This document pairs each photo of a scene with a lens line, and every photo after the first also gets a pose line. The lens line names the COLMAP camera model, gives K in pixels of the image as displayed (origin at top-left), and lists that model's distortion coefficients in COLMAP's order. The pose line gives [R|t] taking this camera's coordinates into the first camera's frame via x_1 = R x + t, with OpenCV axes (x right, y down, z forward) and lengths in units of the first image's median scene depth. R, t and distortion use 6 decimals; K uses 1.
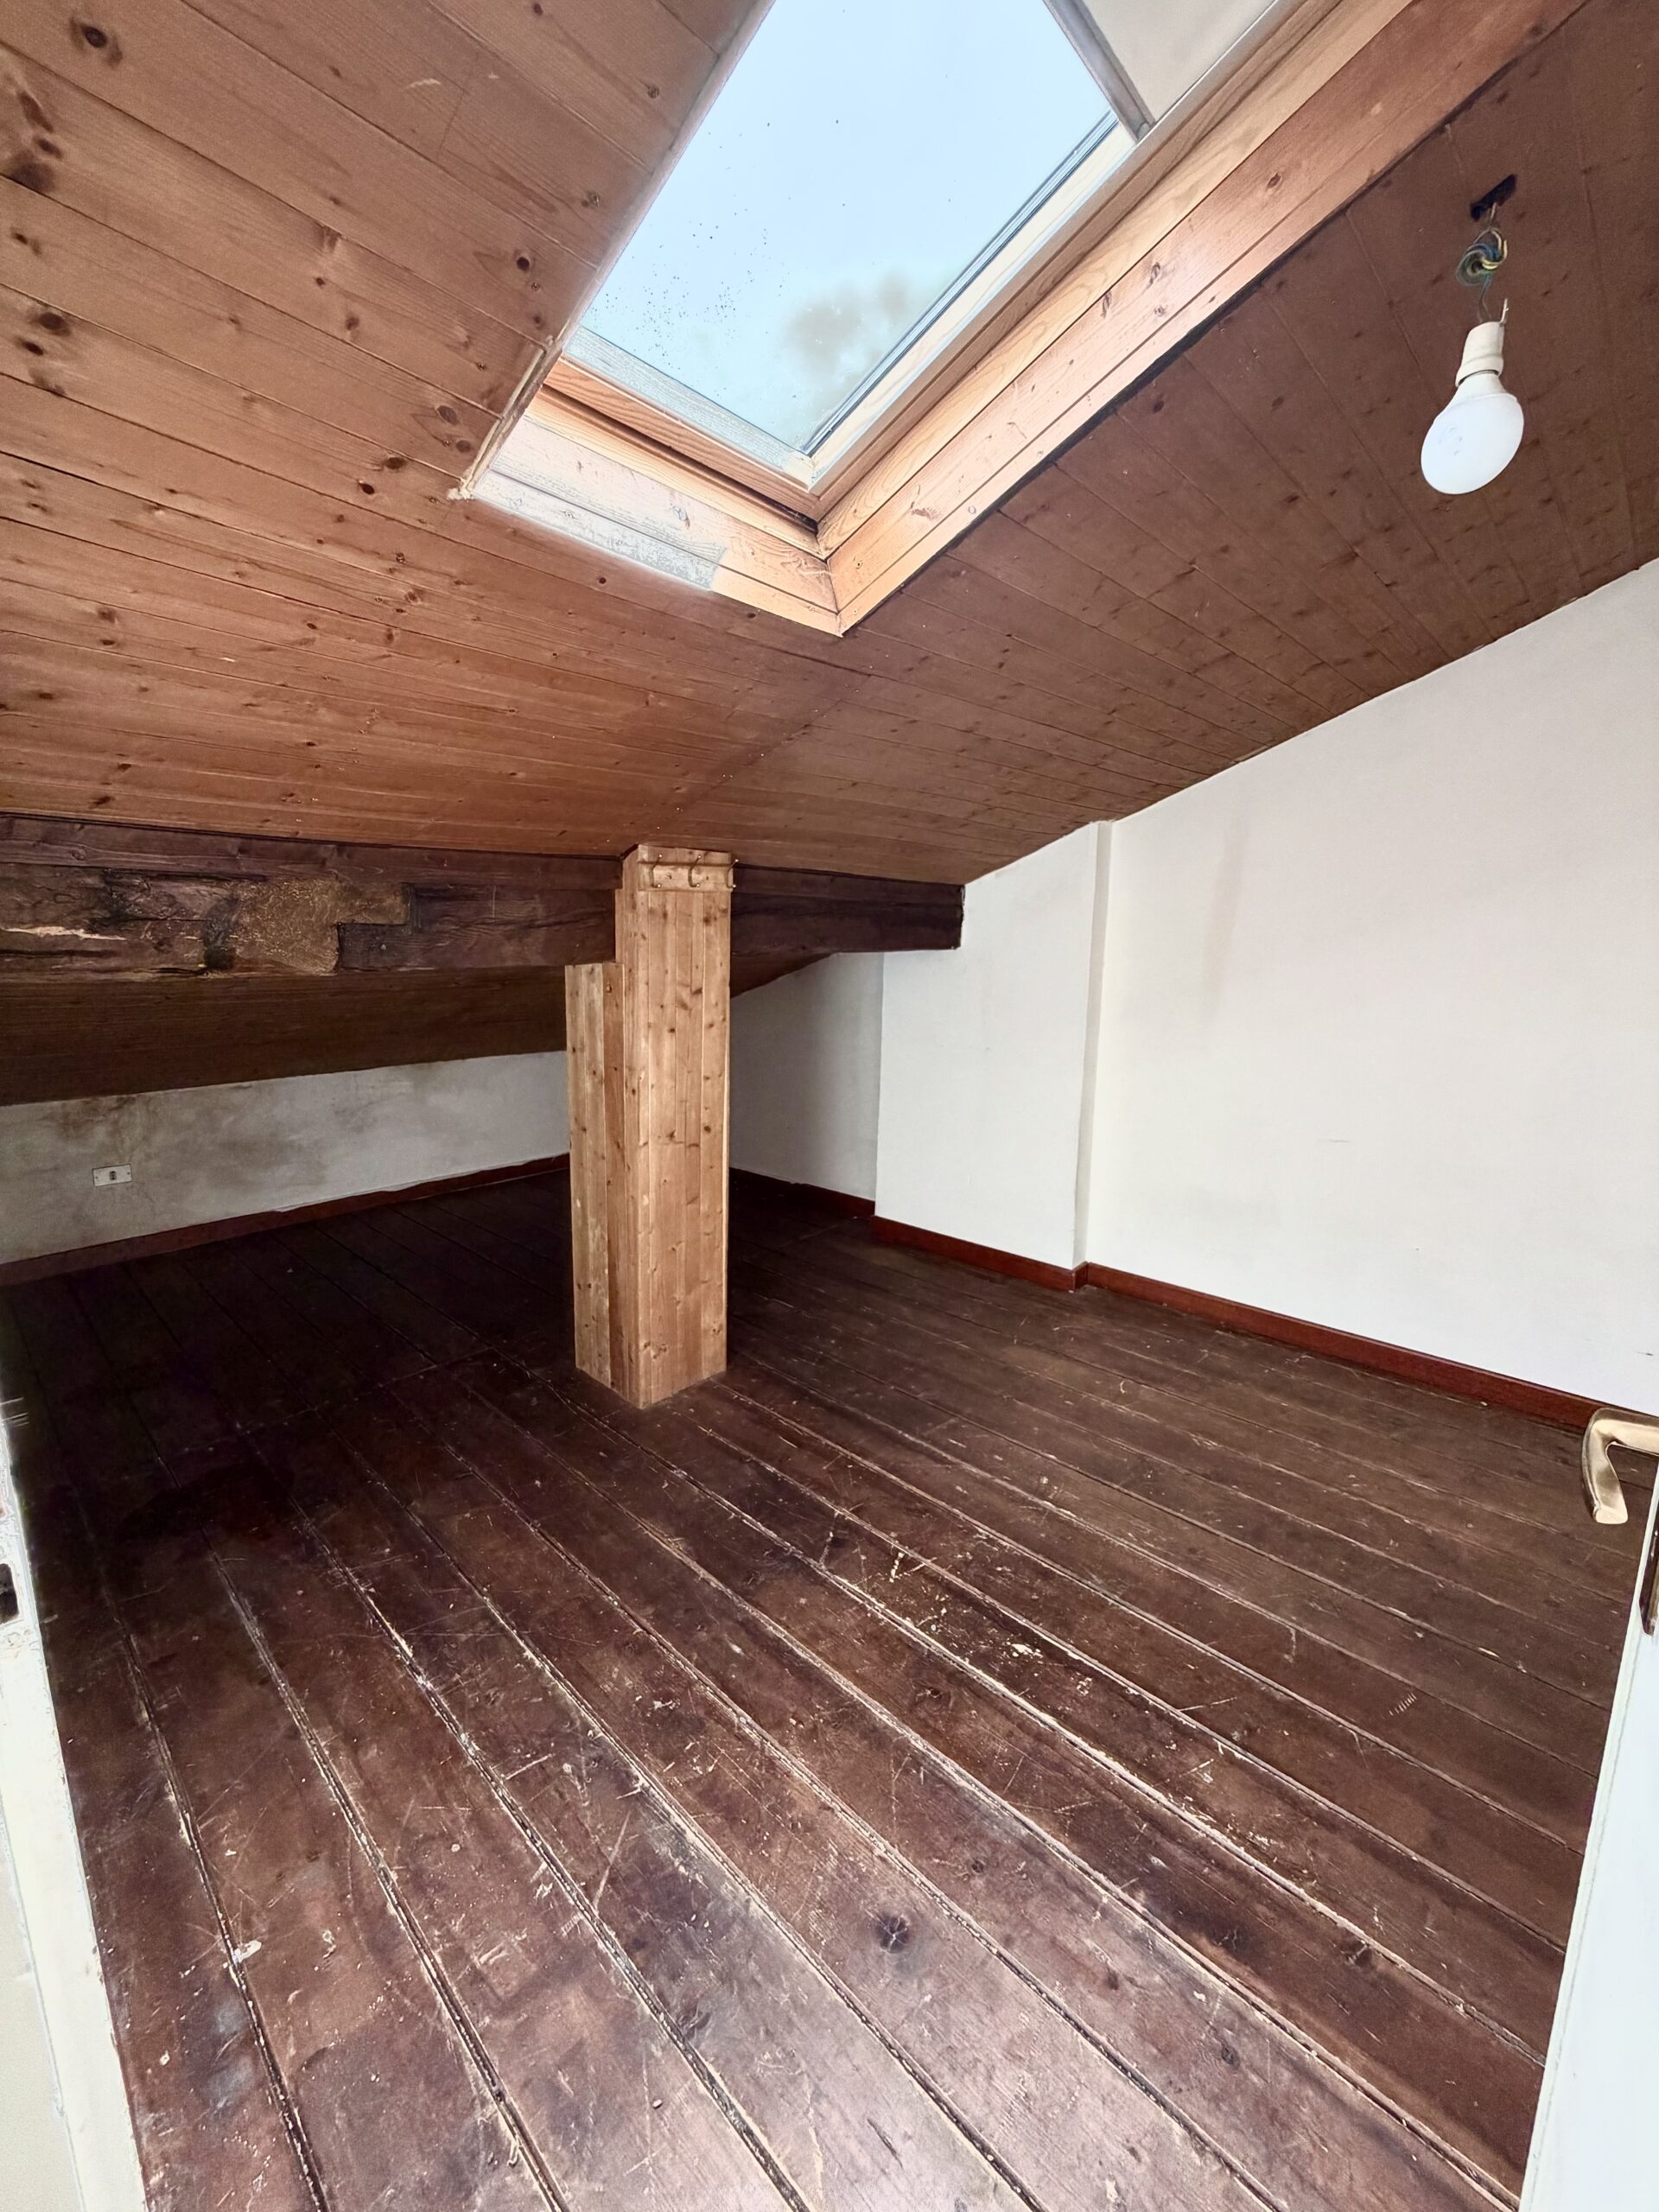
lens RADIAL K [[878.6, 0, 827.6], [0, 878.6, 1099.3], [0, 0, 1]] dist [0.001659, 0.000299]
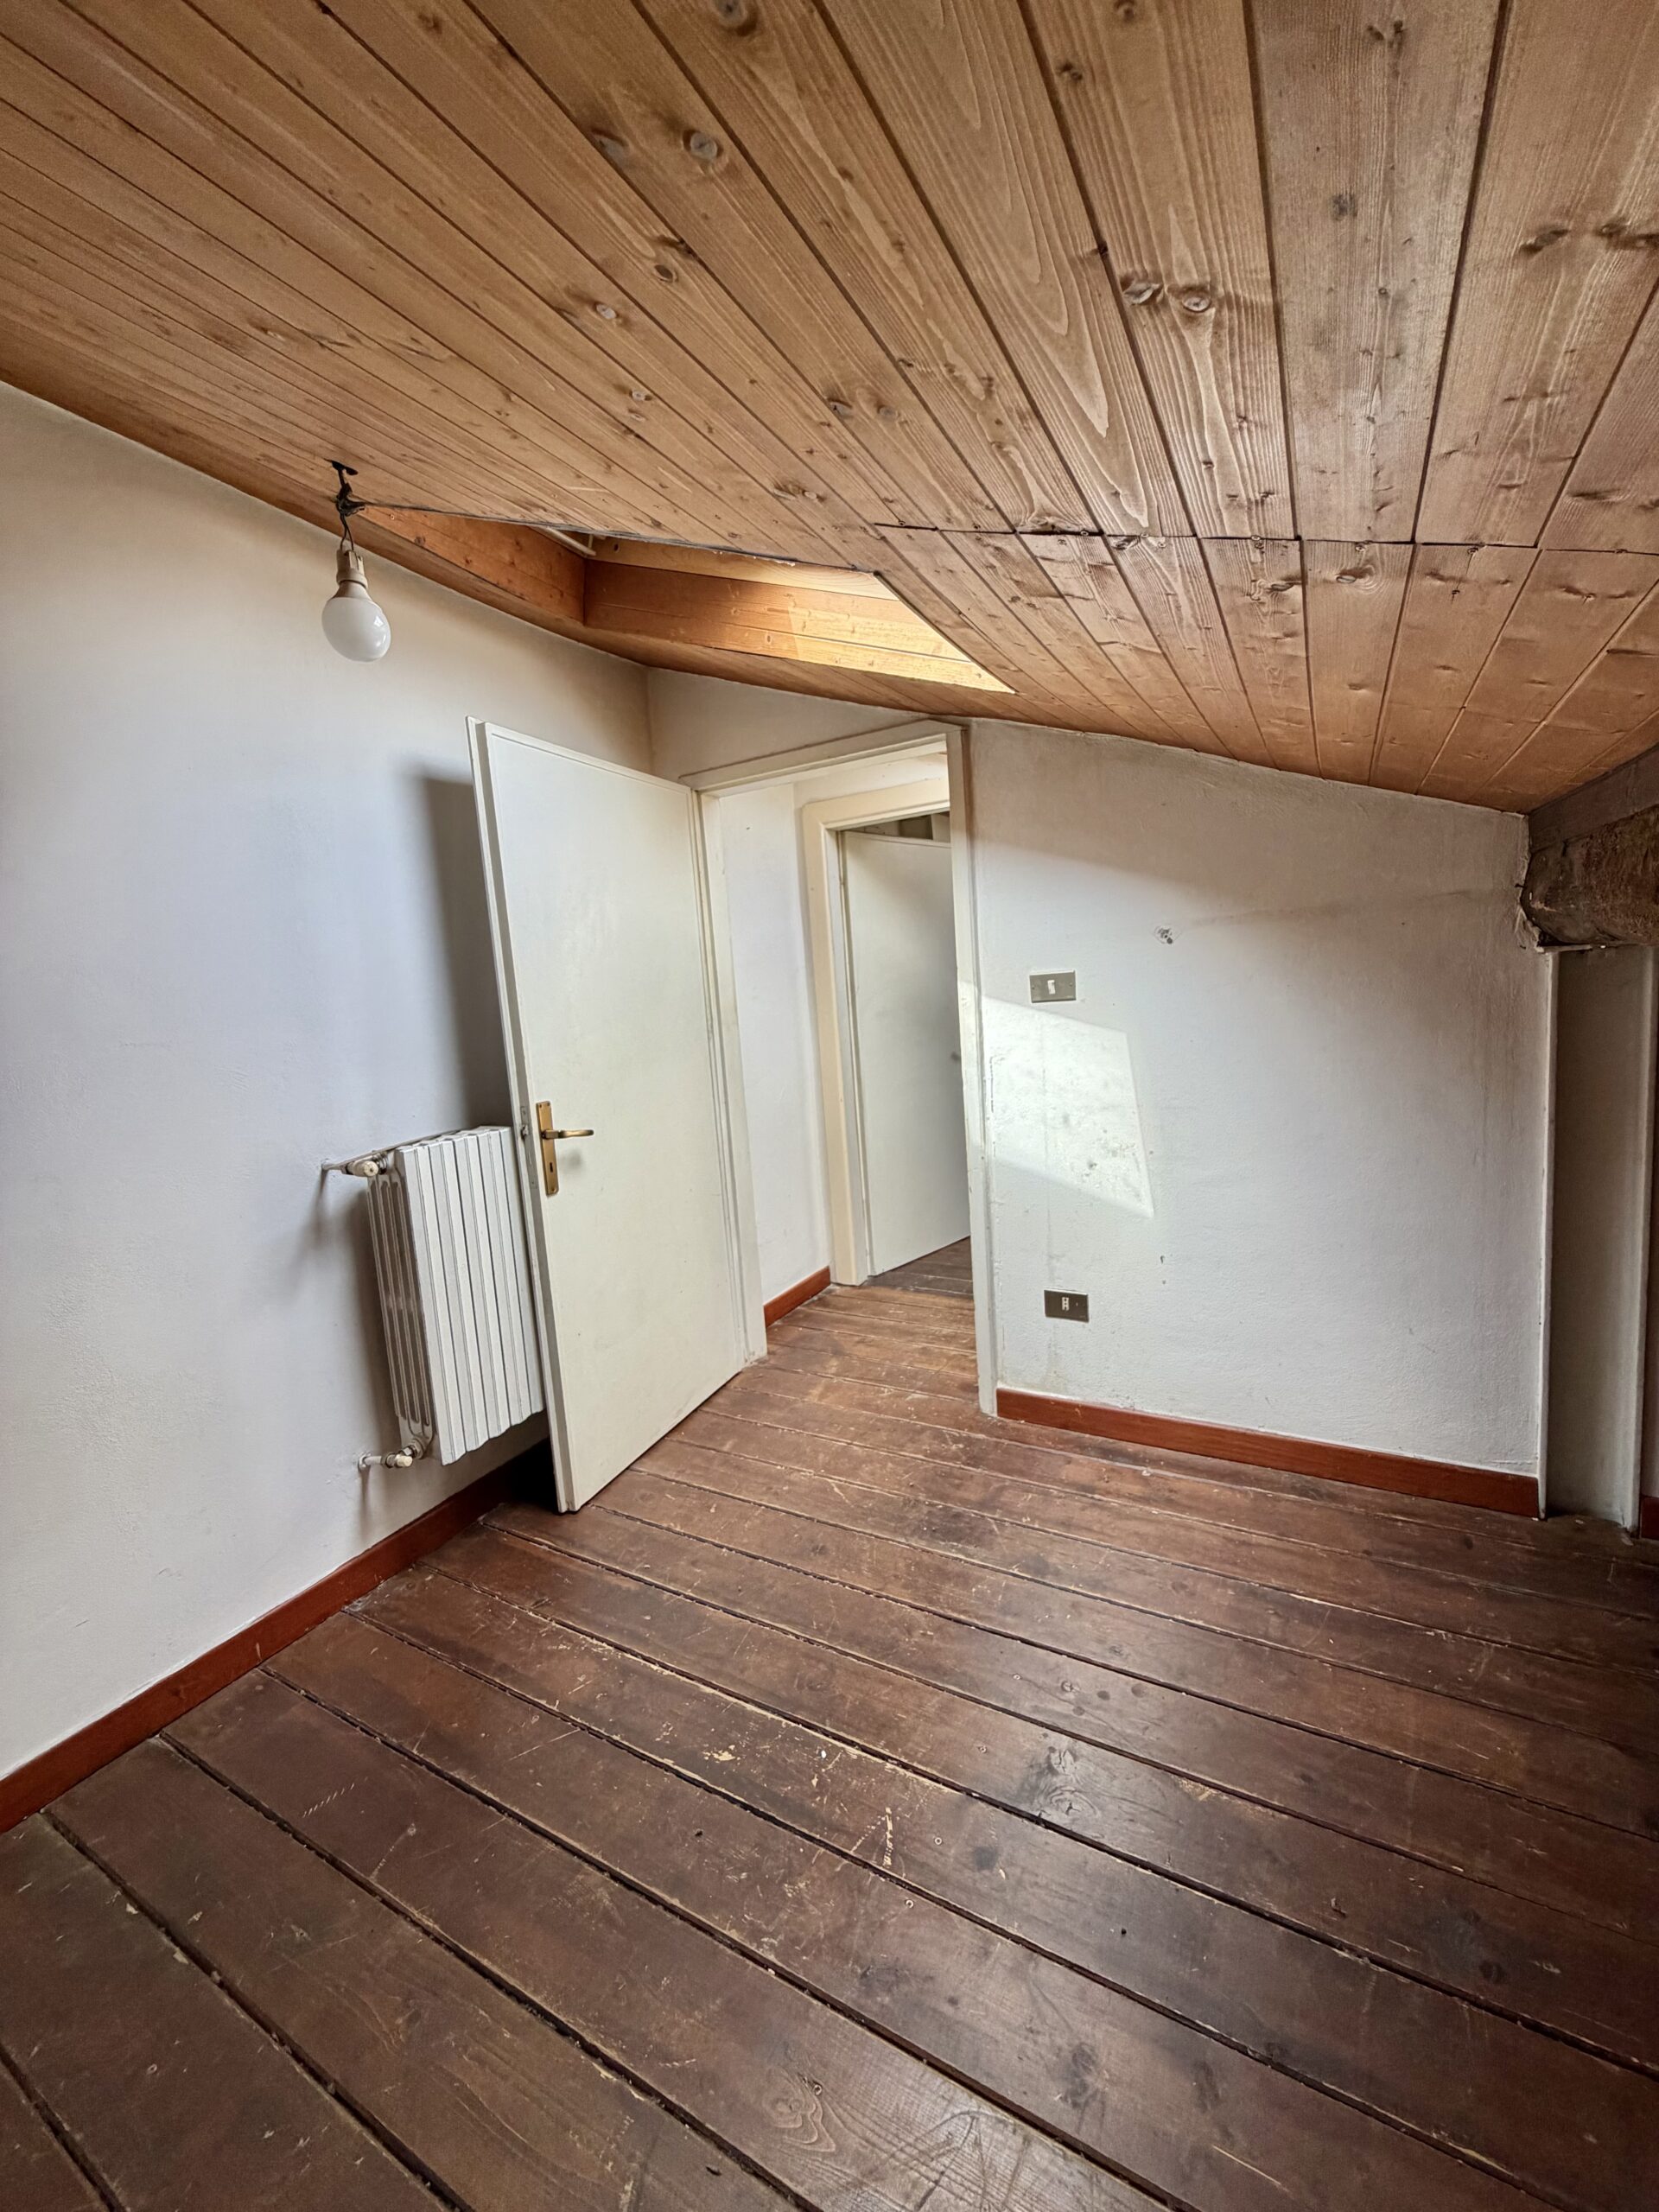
lens RADIAL K [[878.6, 0, 826.7], [0, 878.6, 1101.9], [0, 0, 1]] dist [0.001659, 0.000299]
pose [[-0.970064, 0.090737, -0.225261, 0.366623], [0.023290, 0.958060, 0.285619, -0.362478], [0.241729, 0.271823, -0.931493, 2.374760]]
